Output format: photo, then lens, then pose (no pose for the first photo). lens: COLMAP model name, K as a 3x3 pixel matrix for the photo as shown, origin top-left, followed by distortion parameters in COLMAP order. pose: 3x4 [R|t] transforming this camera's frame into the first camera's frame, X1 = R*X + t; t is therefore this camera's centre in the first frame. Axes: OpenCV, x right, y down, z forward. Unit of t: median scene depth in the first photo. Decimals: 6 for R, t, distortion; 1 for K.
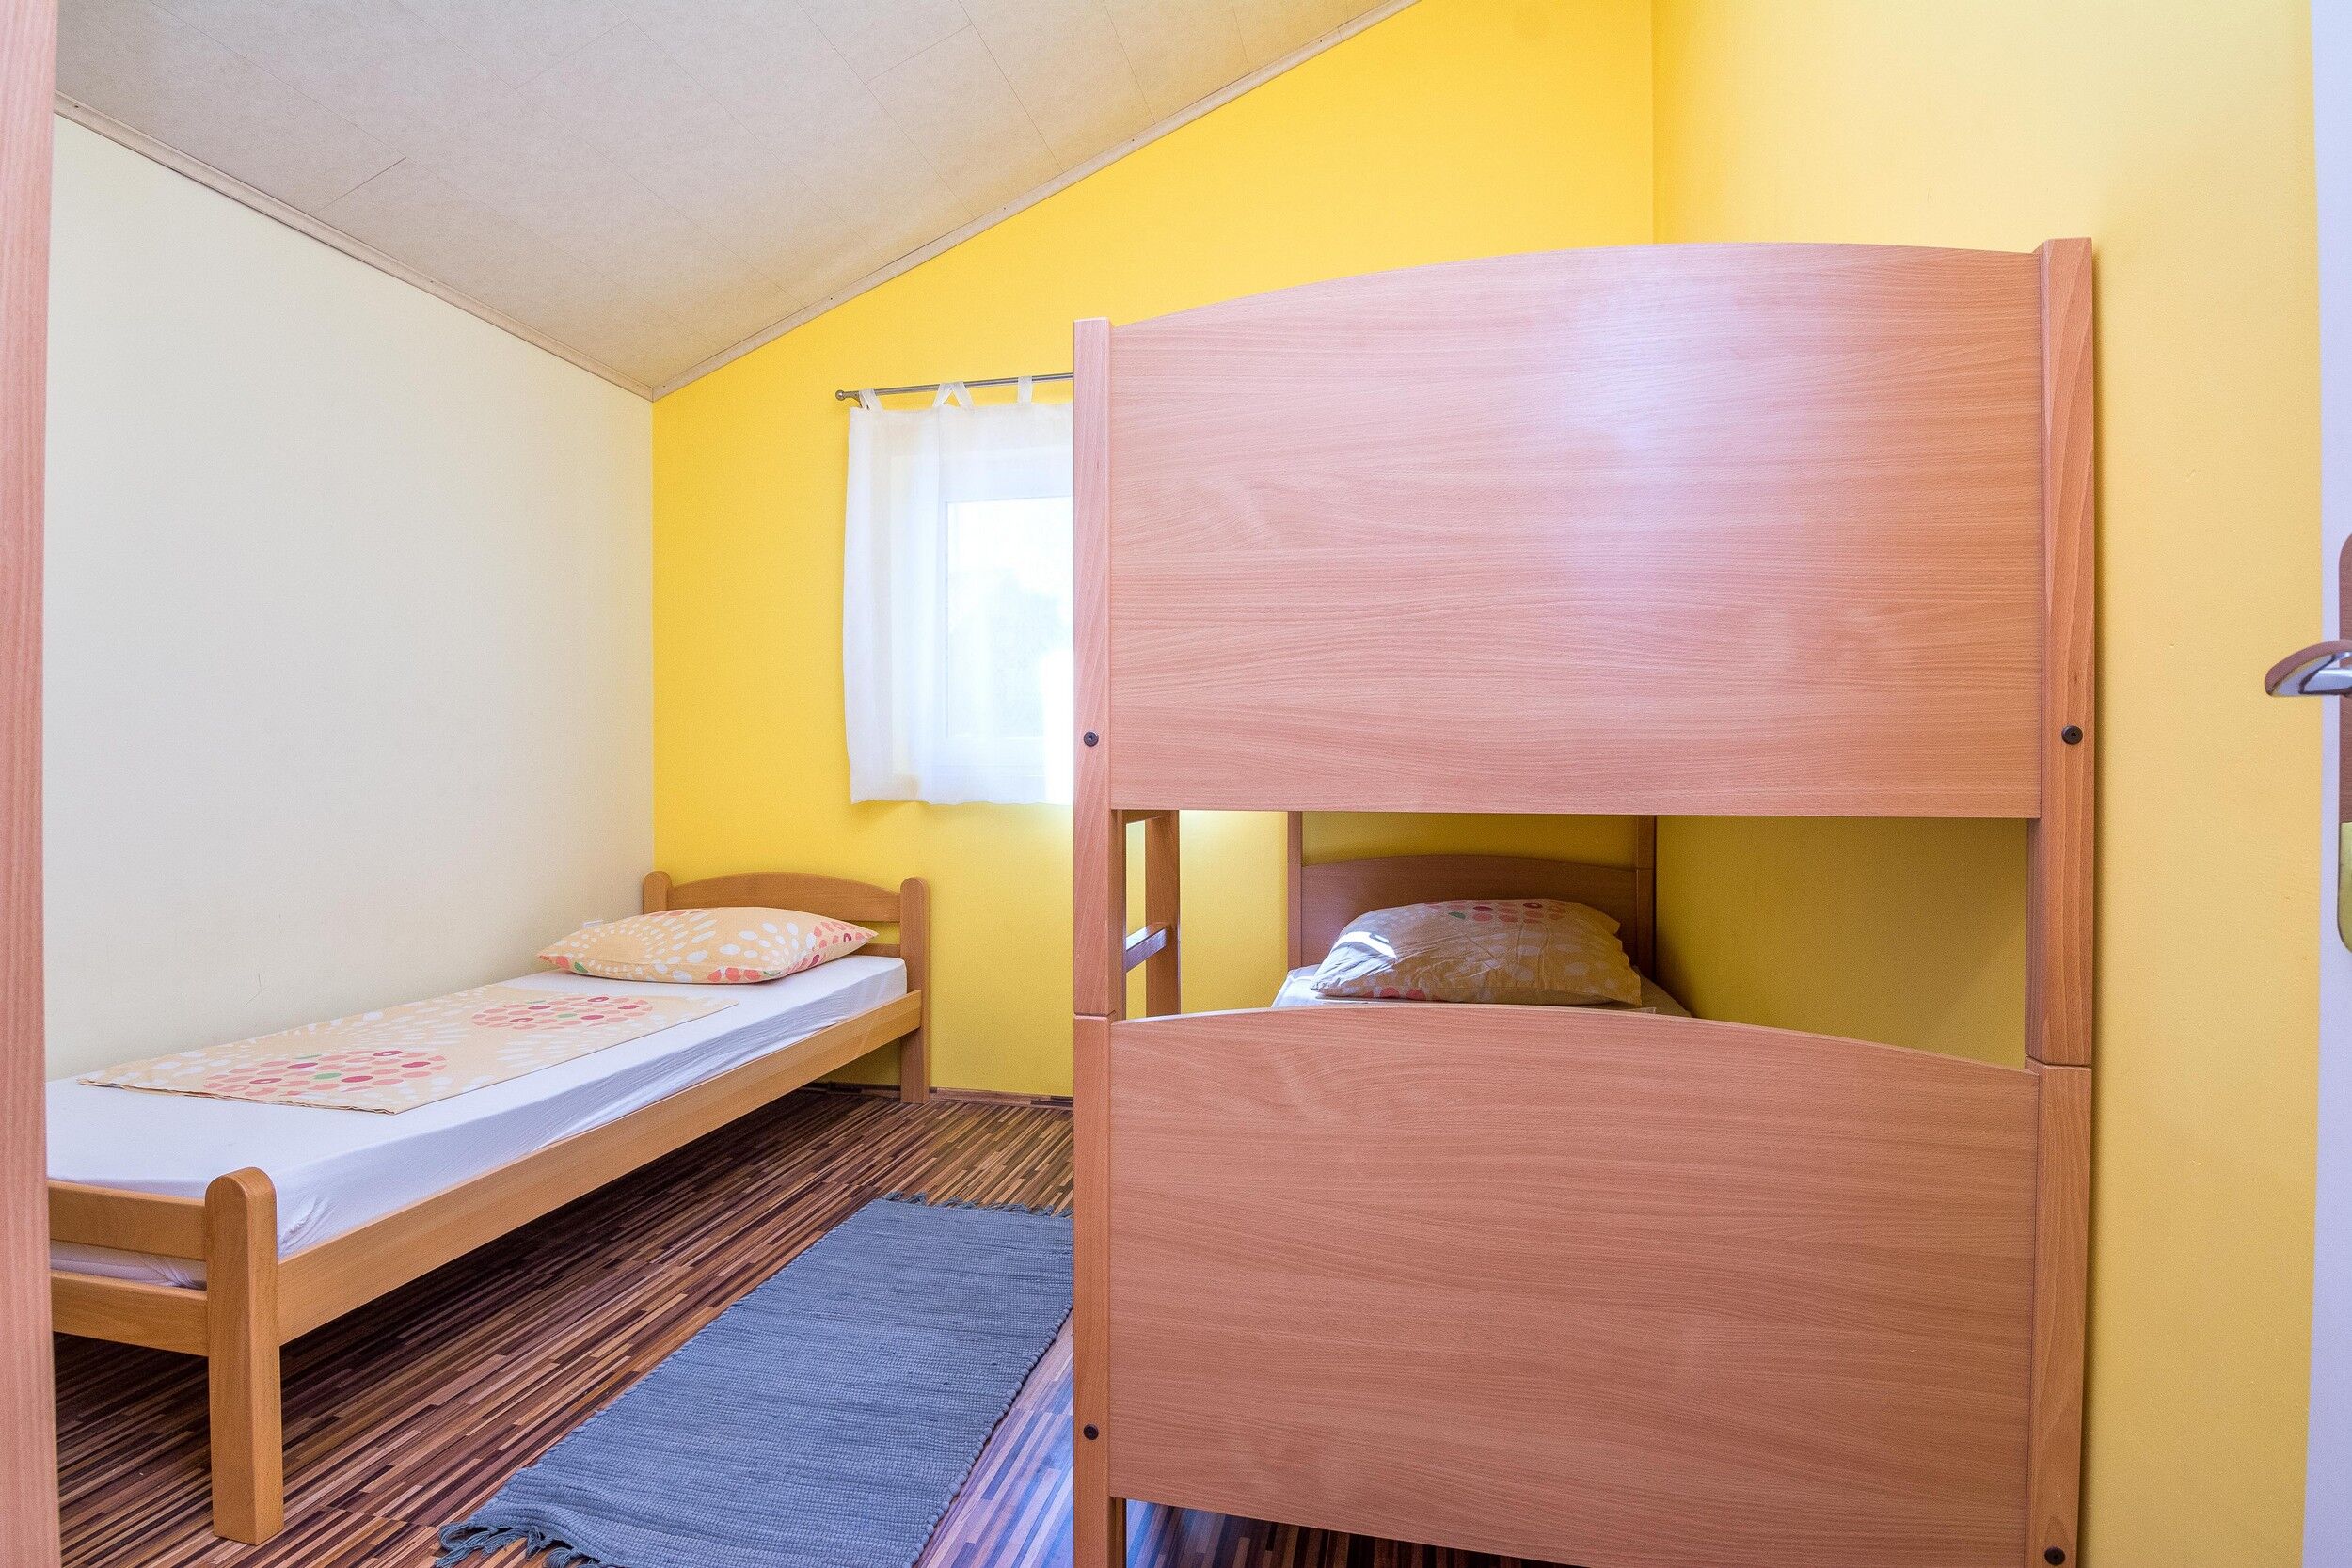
lens RADIAL K [[1221.1, 0, 1169.9], [0, 1221.1, 784.4], [0, 0, 1]] dist [-0.006502, -0.000383]
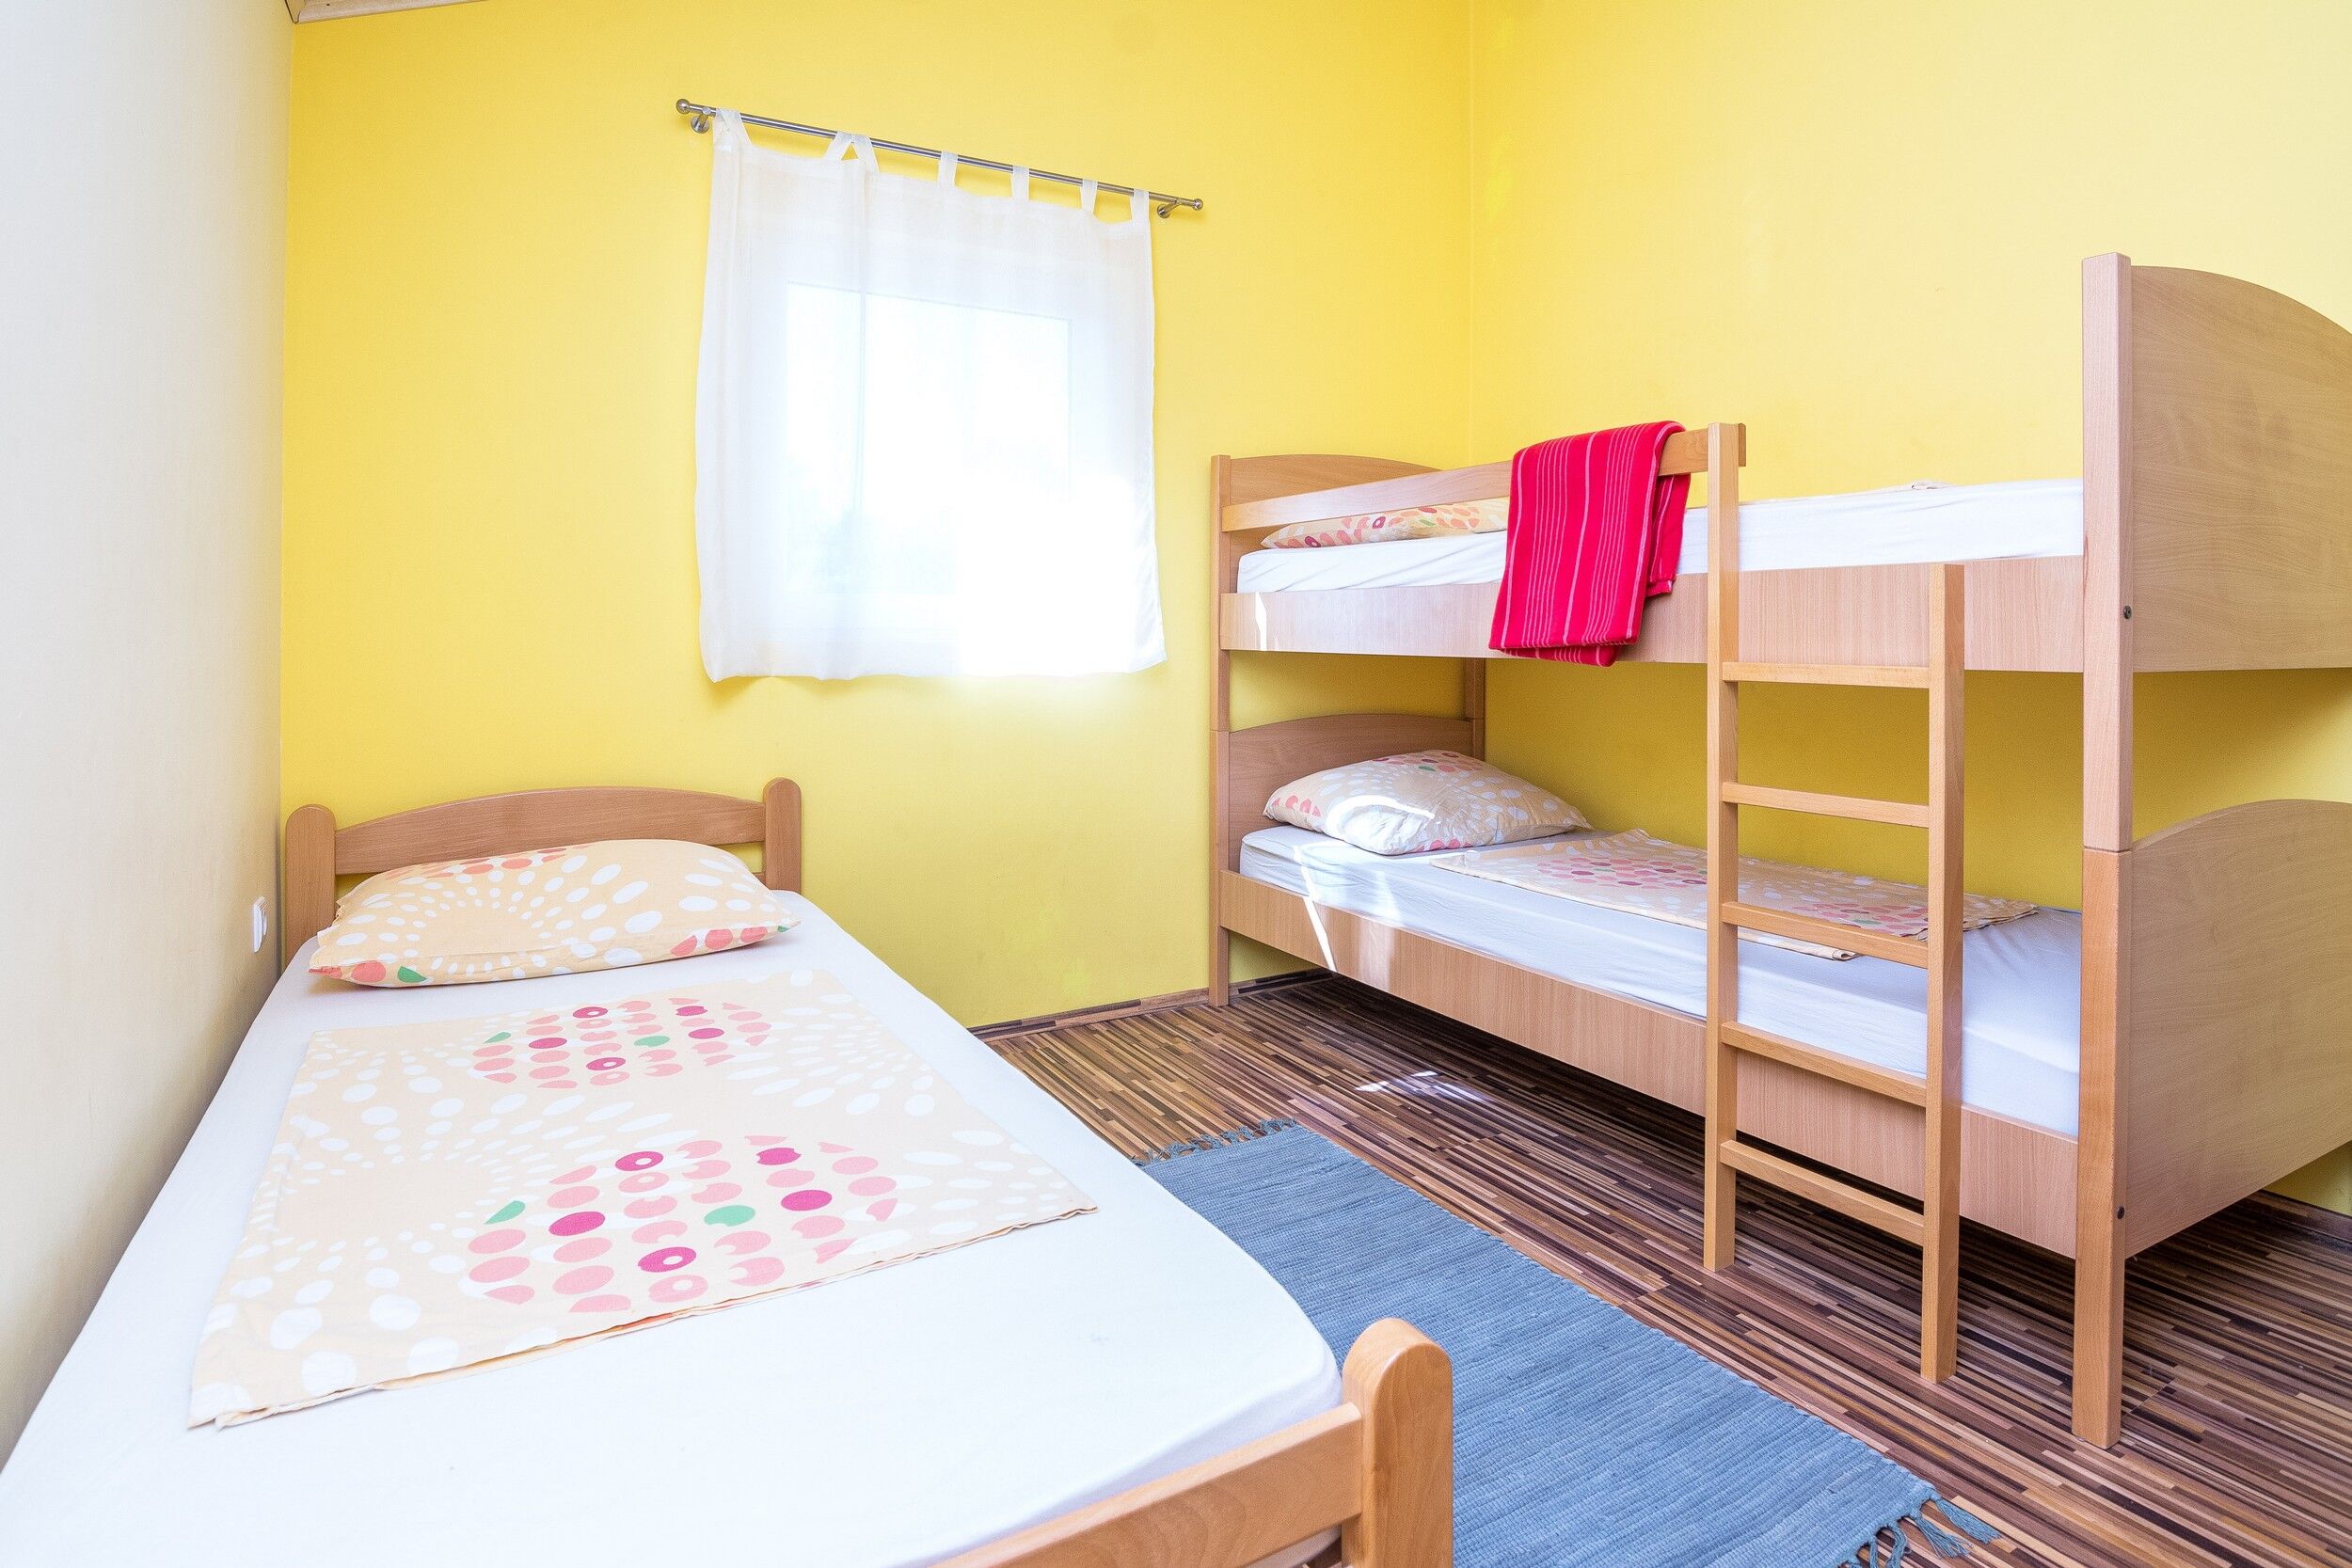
lens RADIAL K [[1221.1, 0, 1229.6], [0, 1221.1, 664.2], [0, 0, 1]] dist [-0.006502, -0.000383]
pose [[0.722319, -0.013538, 0.691428, -0.990622], [0.007176, 0.999901, 0.012081, -0.000625], [-0.691523, -0.003765, 0.722345, 0.526087]]
